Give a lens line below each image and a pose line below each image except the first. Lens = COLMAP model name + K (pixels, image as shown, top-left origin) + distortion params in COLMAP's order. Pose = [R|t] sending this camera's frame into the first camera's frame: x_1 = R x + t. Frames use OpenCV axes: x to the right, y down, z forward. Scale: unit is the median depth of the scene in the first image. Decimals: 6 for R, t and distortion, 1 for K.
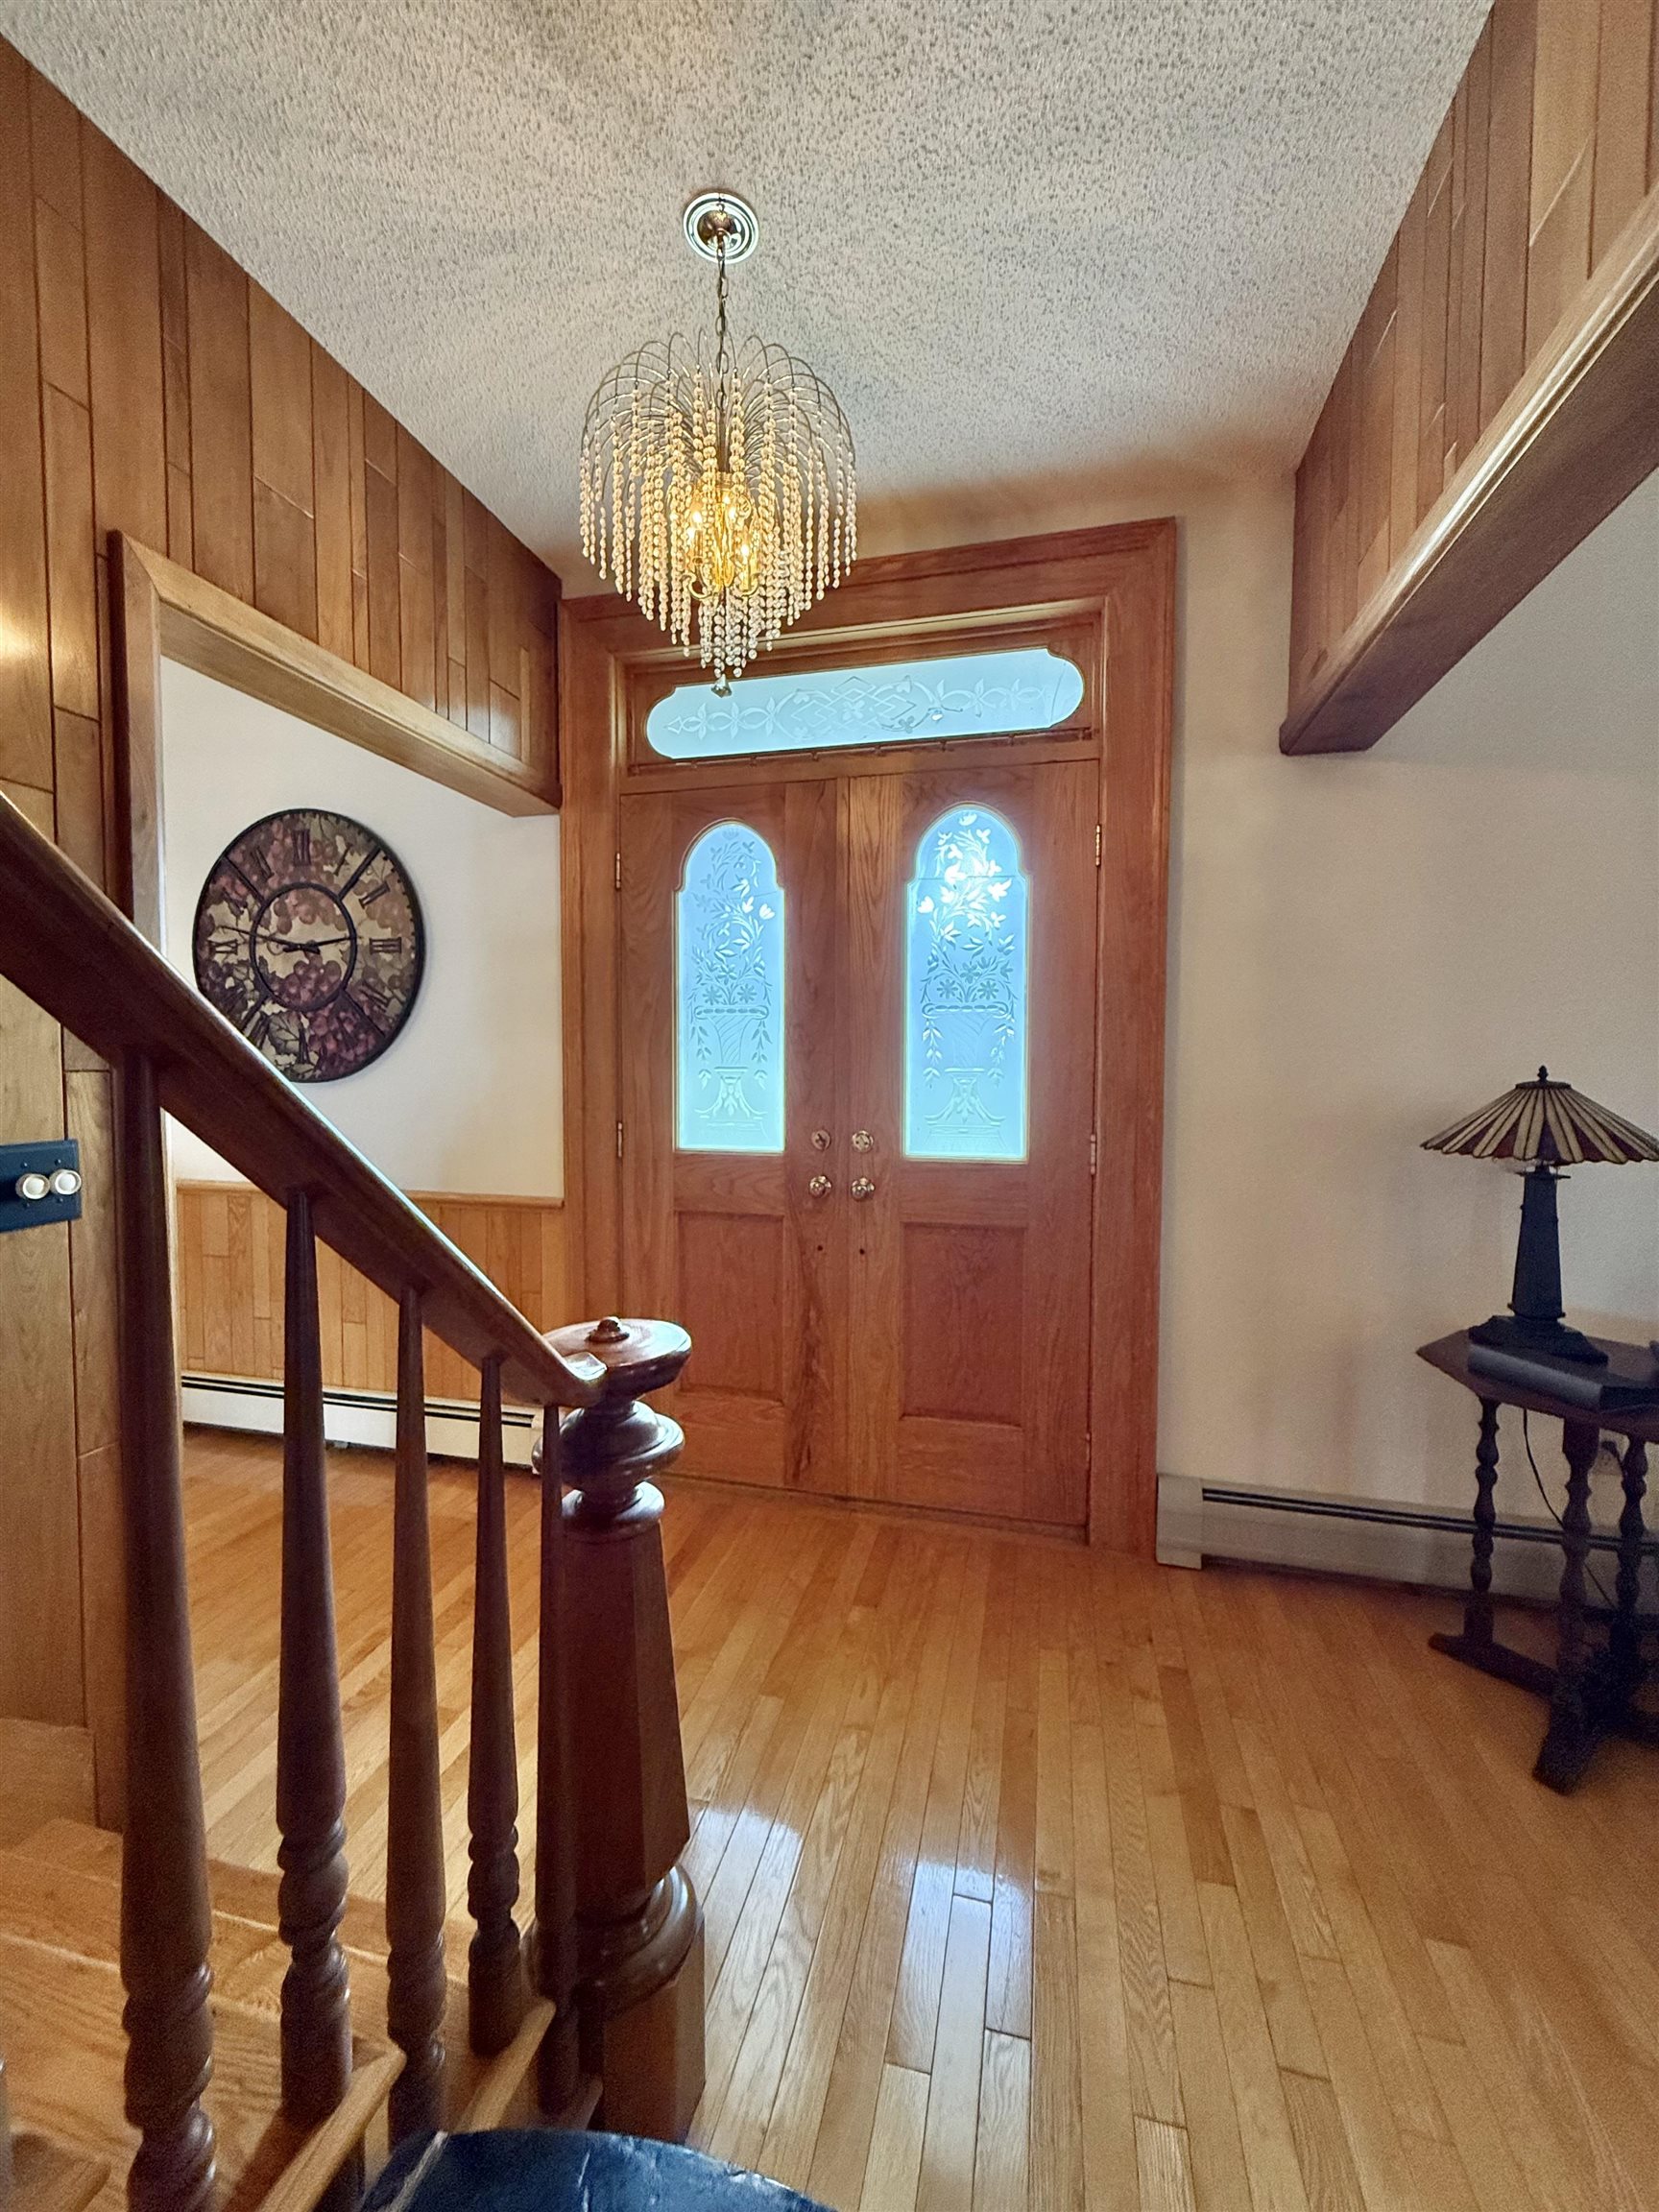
lens RADIAL K [[881.7, 0, 826.2], [0, 881.7, 1104.1], [0, 0, 1]] dist [-0.000793, 0.000106]
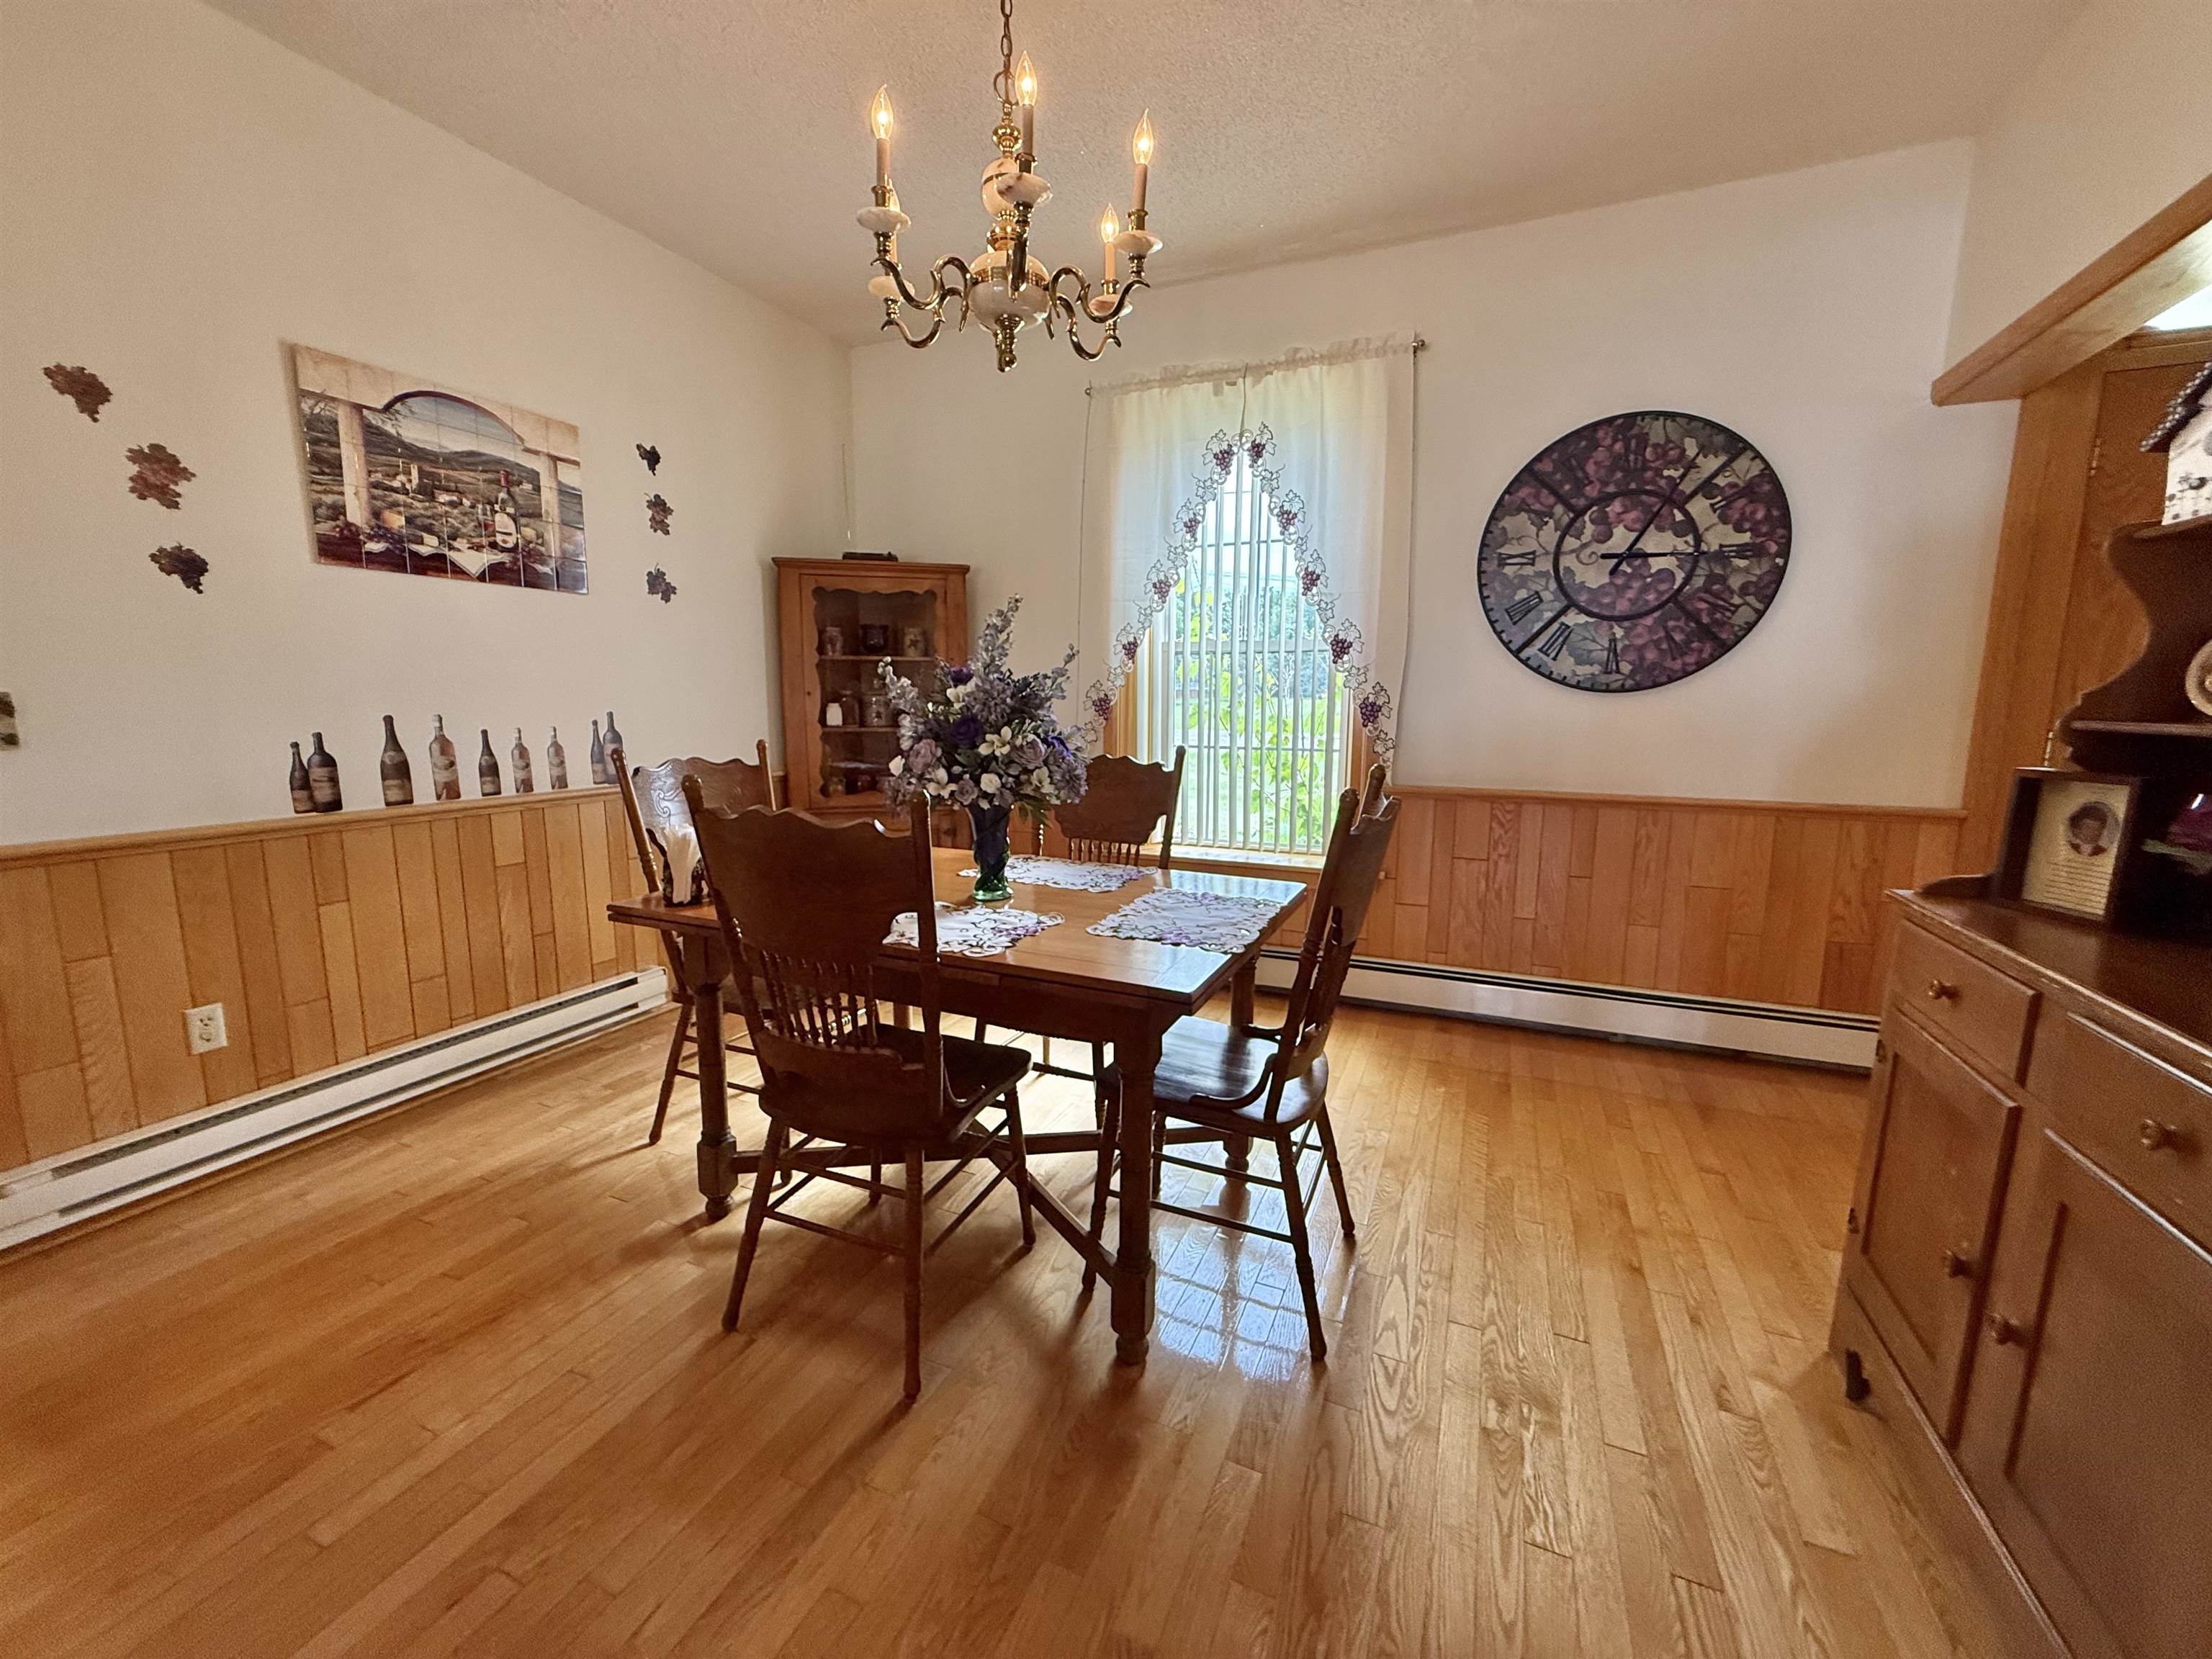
lens RADIAL K [[881.7, 0, 1102.6], [0, 881.7, 836.1], [0, 0, 1]] dist [-0.000793, 0.000106]
pose [[0.985297, 0.024872, -0.169028, -1.015233], [-0.006962, 0.994370, 0.105738, 0.038288], [0.170706, -0.103007, 0.979923, -0.121957]]
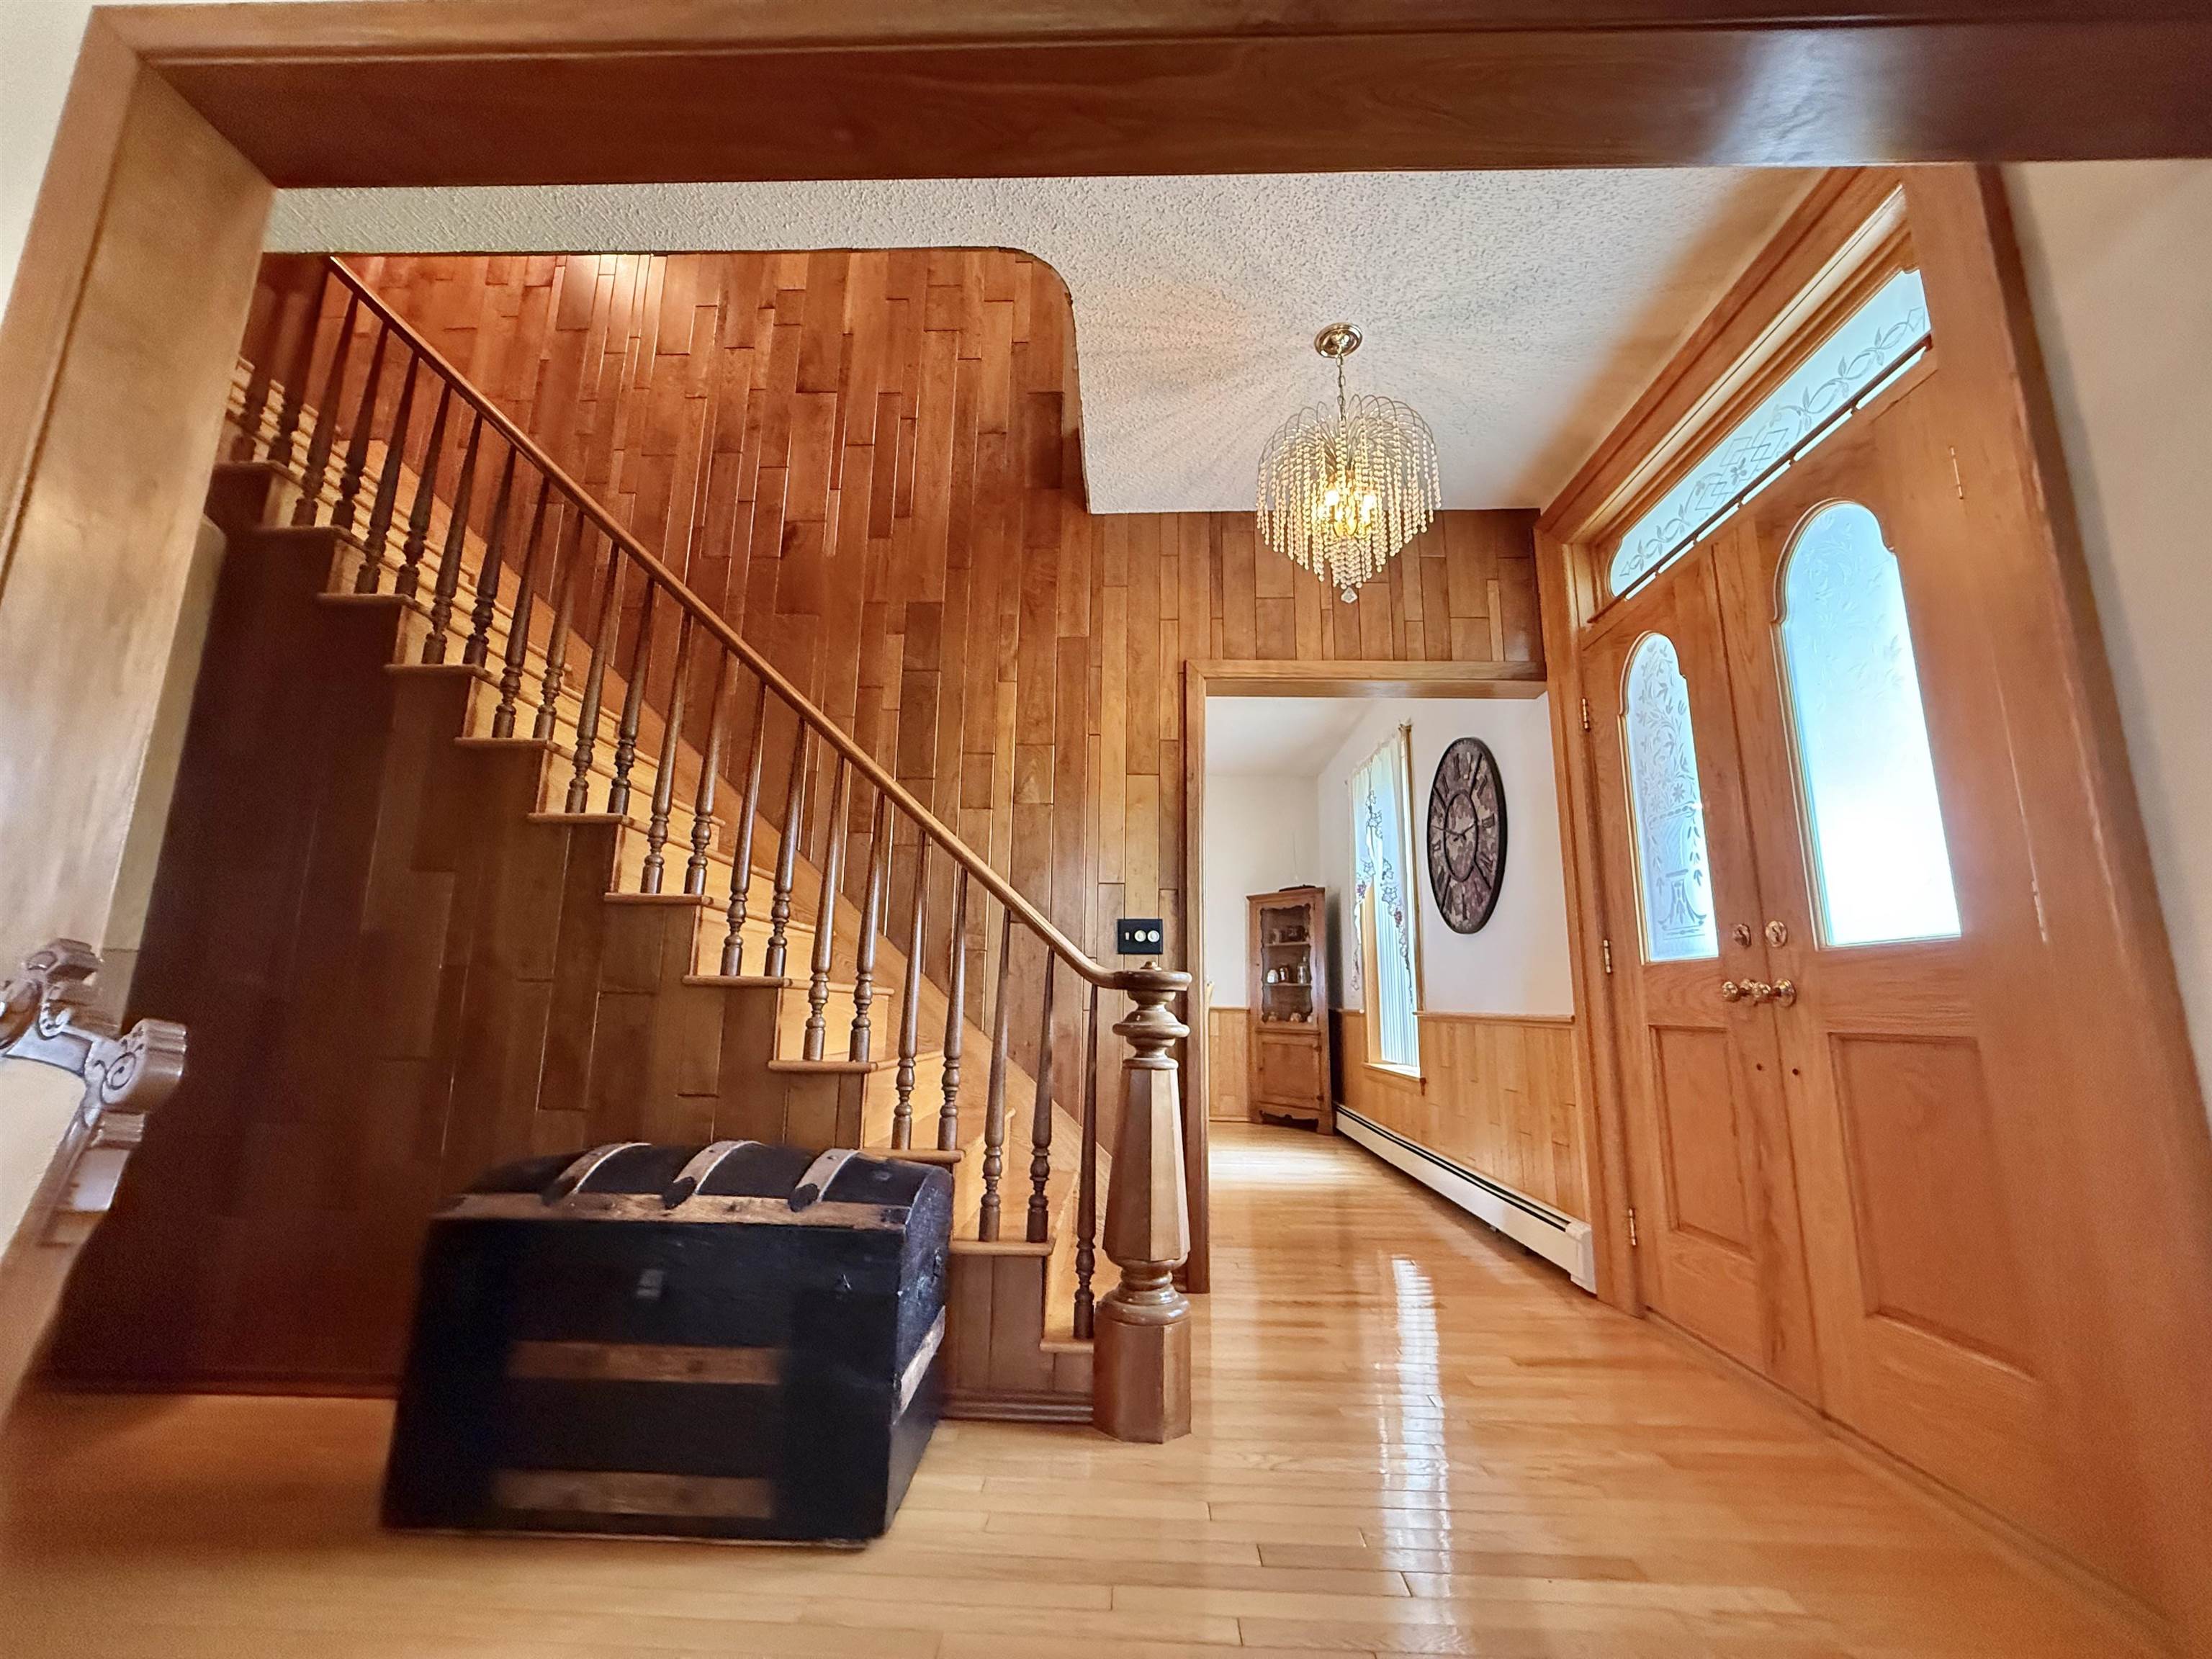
lens RADIAL K [[881.7, 0, 1115.6], [0, 881.7, 829.2], [0, 0, 1]] dist [-0.000793, 0.000106]
pose [[0.220720, -0.193997, -0.955849, 0.626064], [-0.061569, 0.975293, -0.212161, 0.141987], [0.973392, 0.105679, 0.203323, 0.188308]]
